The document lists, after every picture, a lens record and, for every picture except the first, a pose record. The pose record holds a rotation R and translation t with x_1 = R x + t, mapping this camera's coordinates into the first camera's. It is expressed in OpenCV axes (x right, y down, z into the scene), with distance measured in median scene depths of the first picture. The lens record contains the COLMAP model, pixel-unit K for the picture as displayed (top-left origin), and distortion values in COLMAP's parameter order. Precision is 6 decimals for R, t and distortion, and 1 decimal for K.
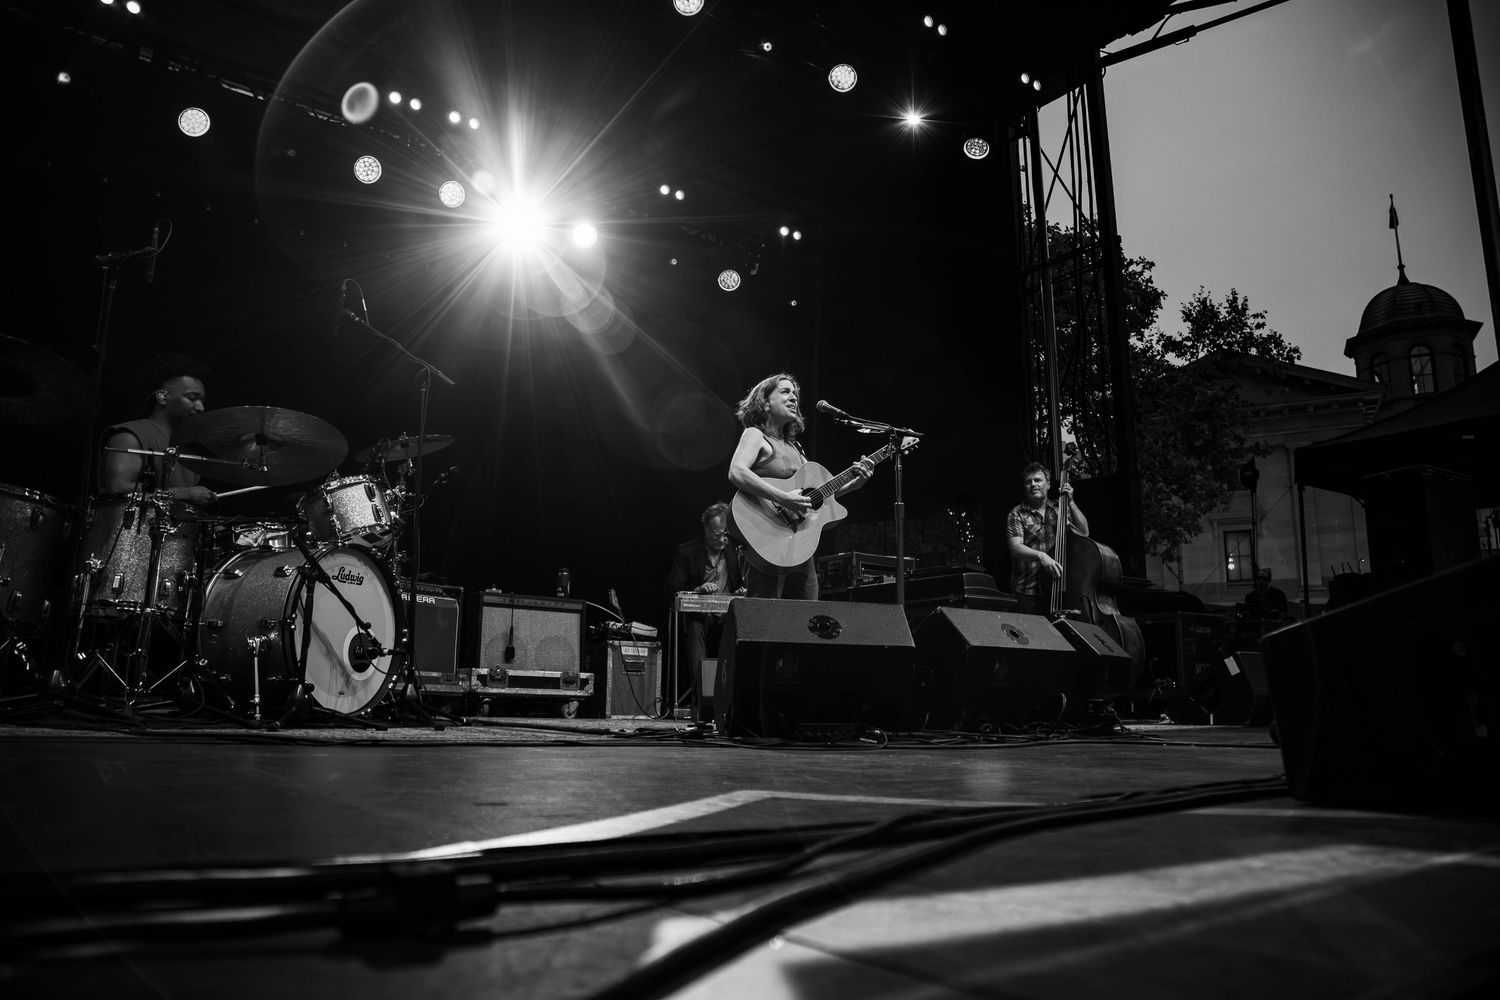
lens RADIAL K [[1045.4, 0, 750.0], [0, 1045.4, 500.0], [0, 0, 1]] dist [-0.127666, 0.091091]
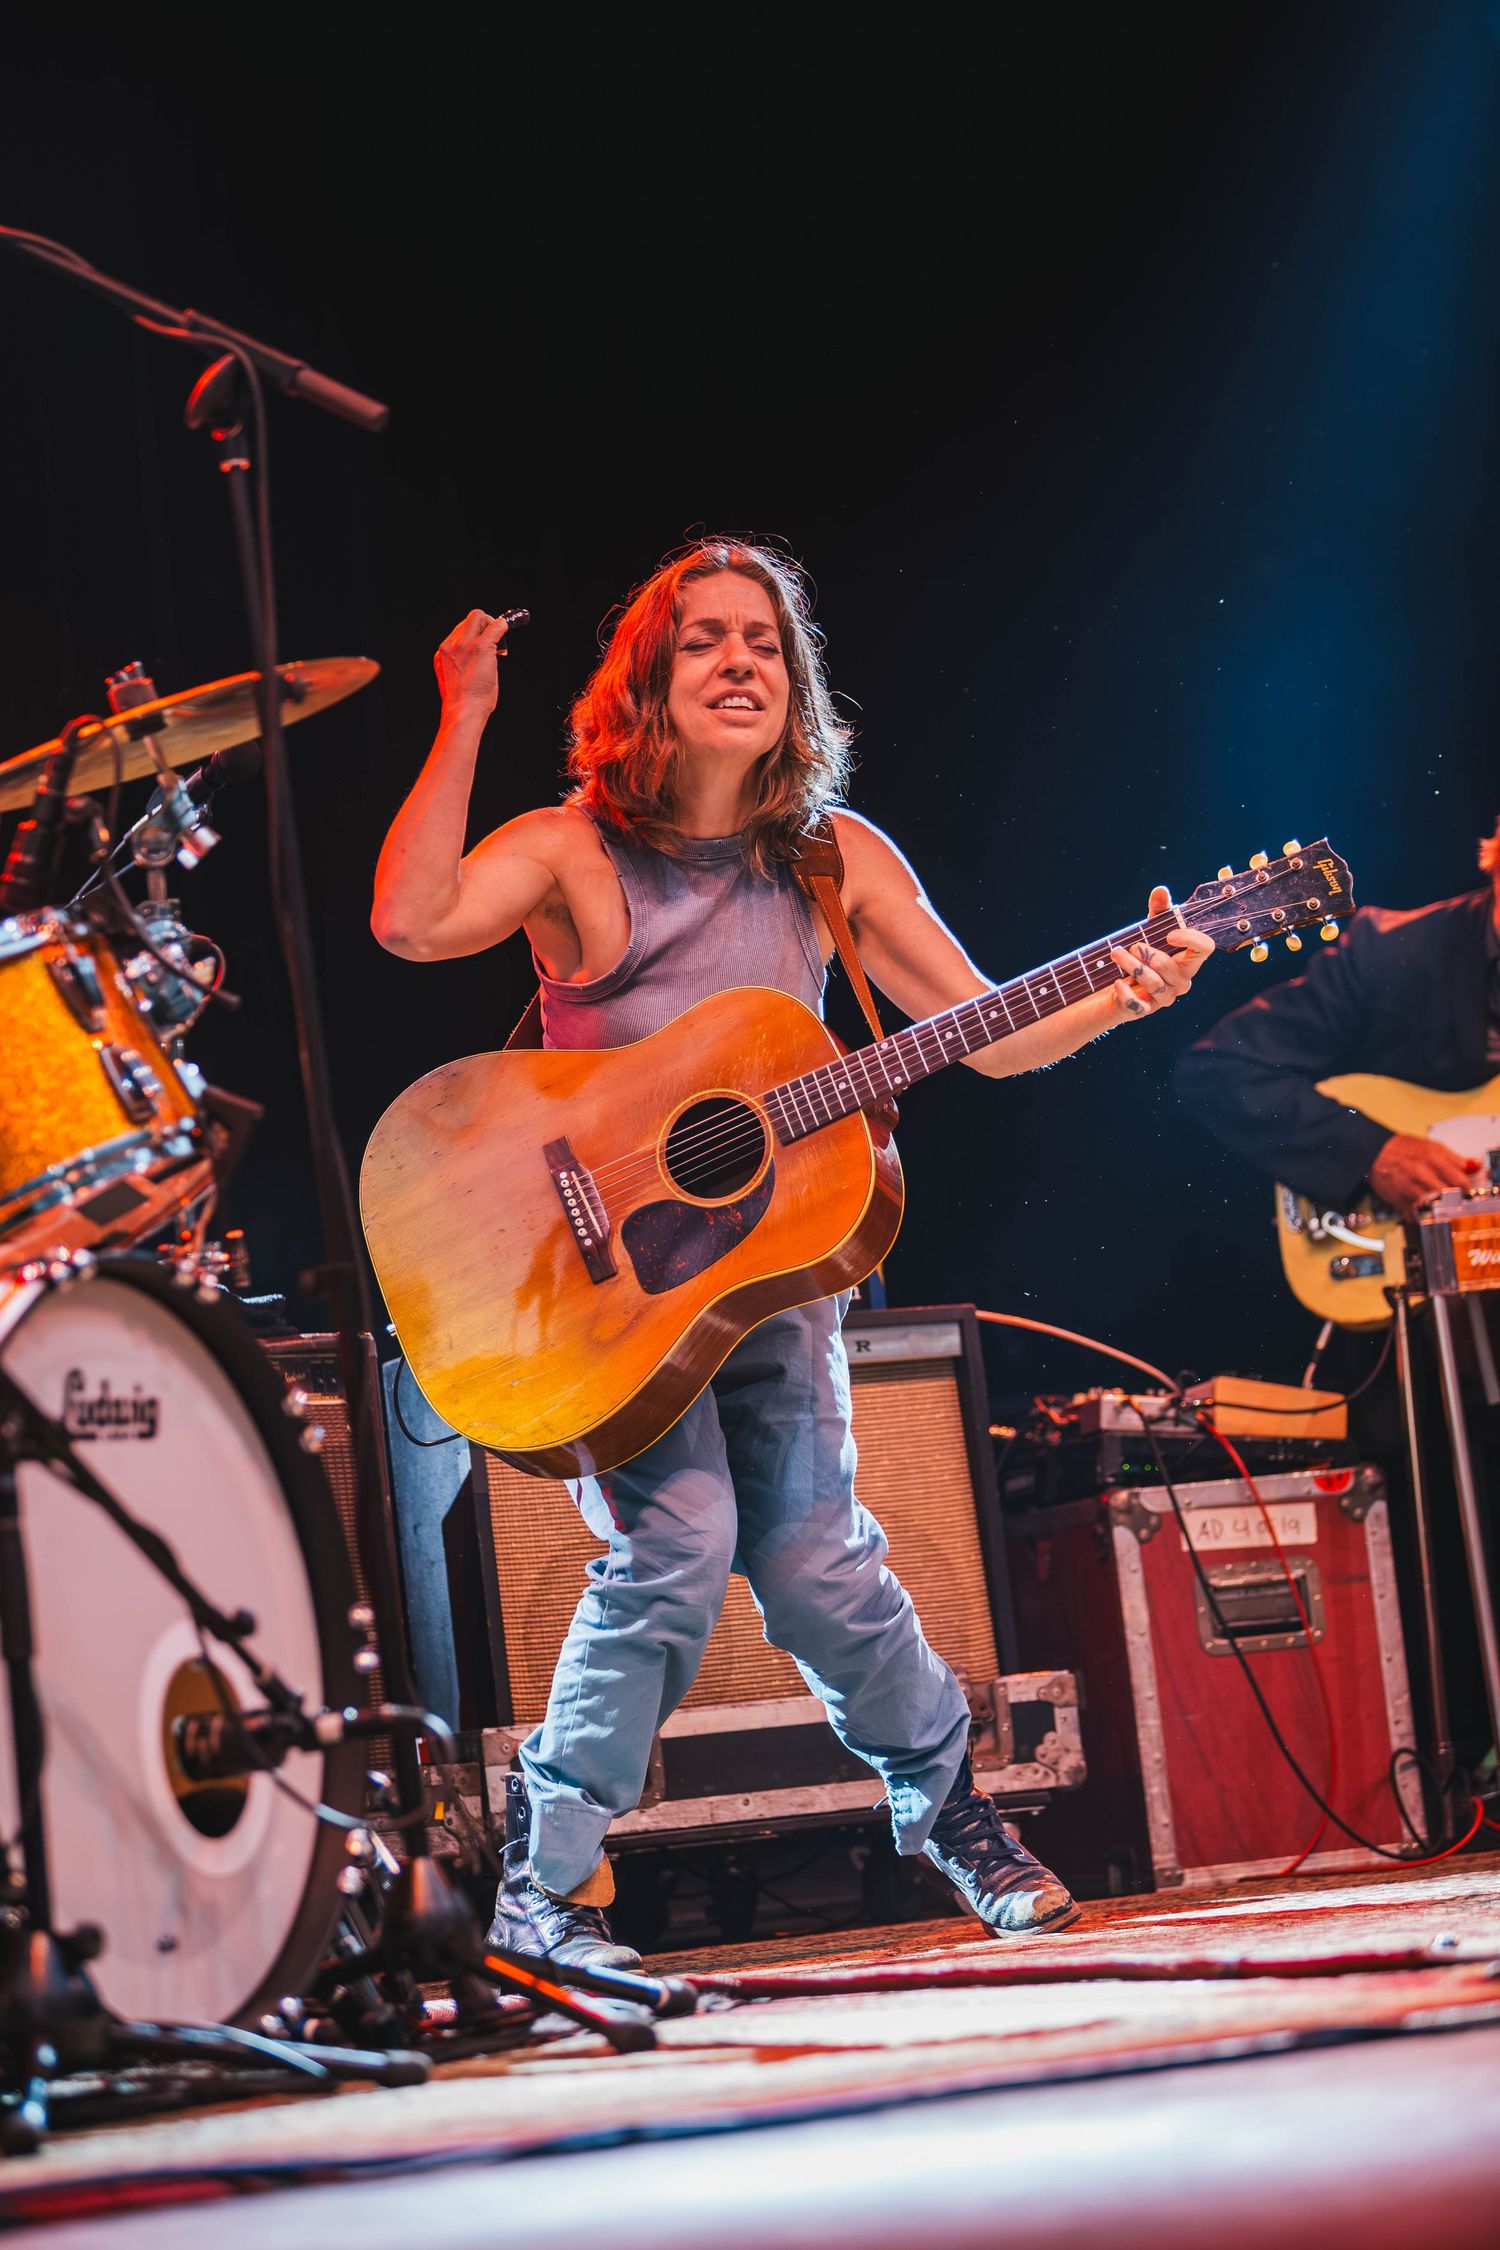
lens RADIAL K [[6156.7, 0, 750.0], [0, 6156.7, 1125.0], [0, 0, 1]] dist [-0.042272, -0.274392]
pose [[0.981987, -0.136085, -0.131081, -0.069823], [0.147720, 0.985497, 0.083517, -0.062941], [0.117815, -0.101376, 0.987847, -0.221618]]
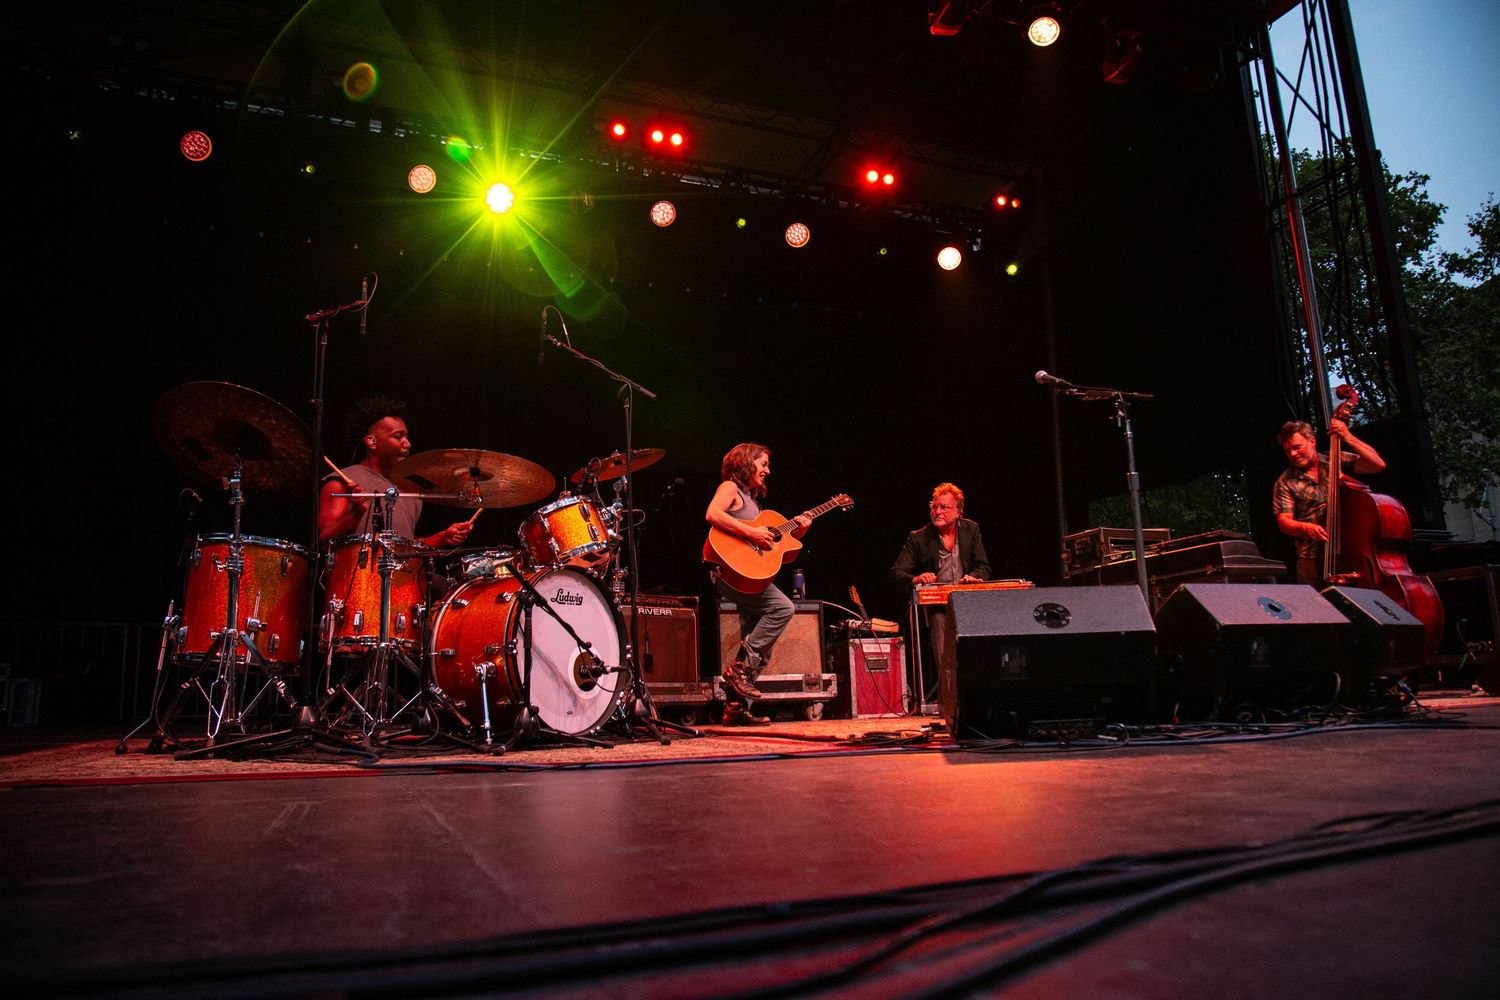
lens RADIAL K [[1044.9, 0, 750.0], [0, 1044.9, 500.0], [0, 0, 1]] dist [-0.111321, 0.061405]
pose [[0.967193, -0.090170, -0.237501, 0.031742], [0.091771, 0.995771, -0.004331, -0.000612], [0.236888, -0.017607, 0.971378, 0.039458]]
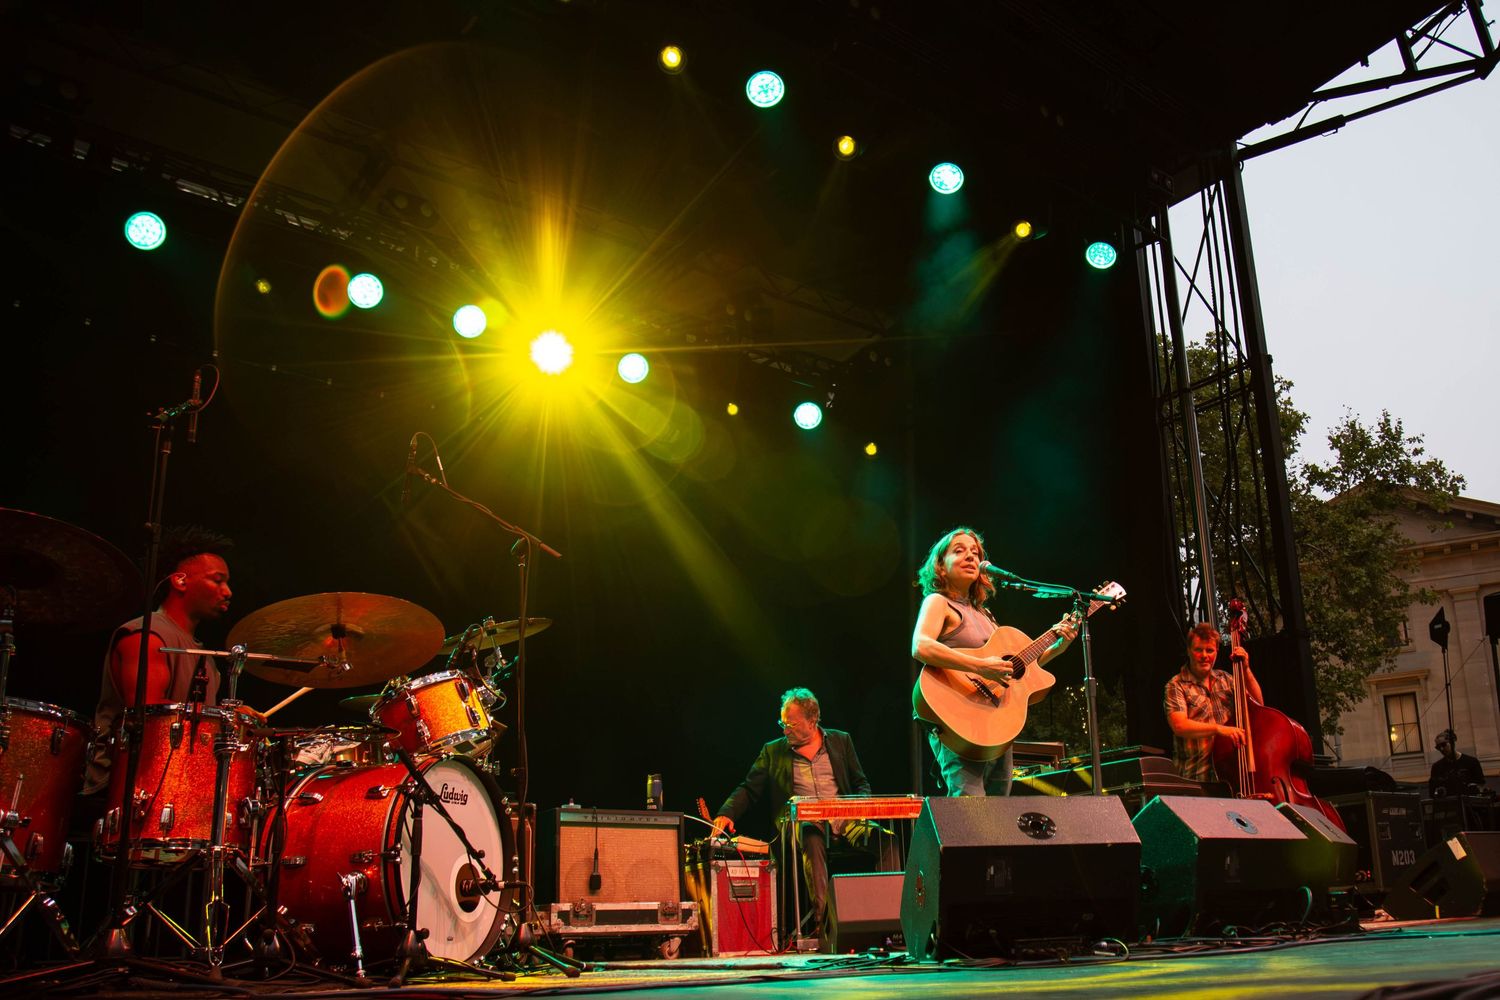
lens RADIAL K [[1285.2, 0, 946.6], [0, 1285.2, 606.8], [0, 0, 1]] dist [-0.123671, 0.072397]
pose [[0.993361, -0.036114, 0.109222, -0.089855], [0.042203, 0.997651, -0.053961, -0.003864], [-0.107016, 0.058212, 0.992552, -0.042463]]
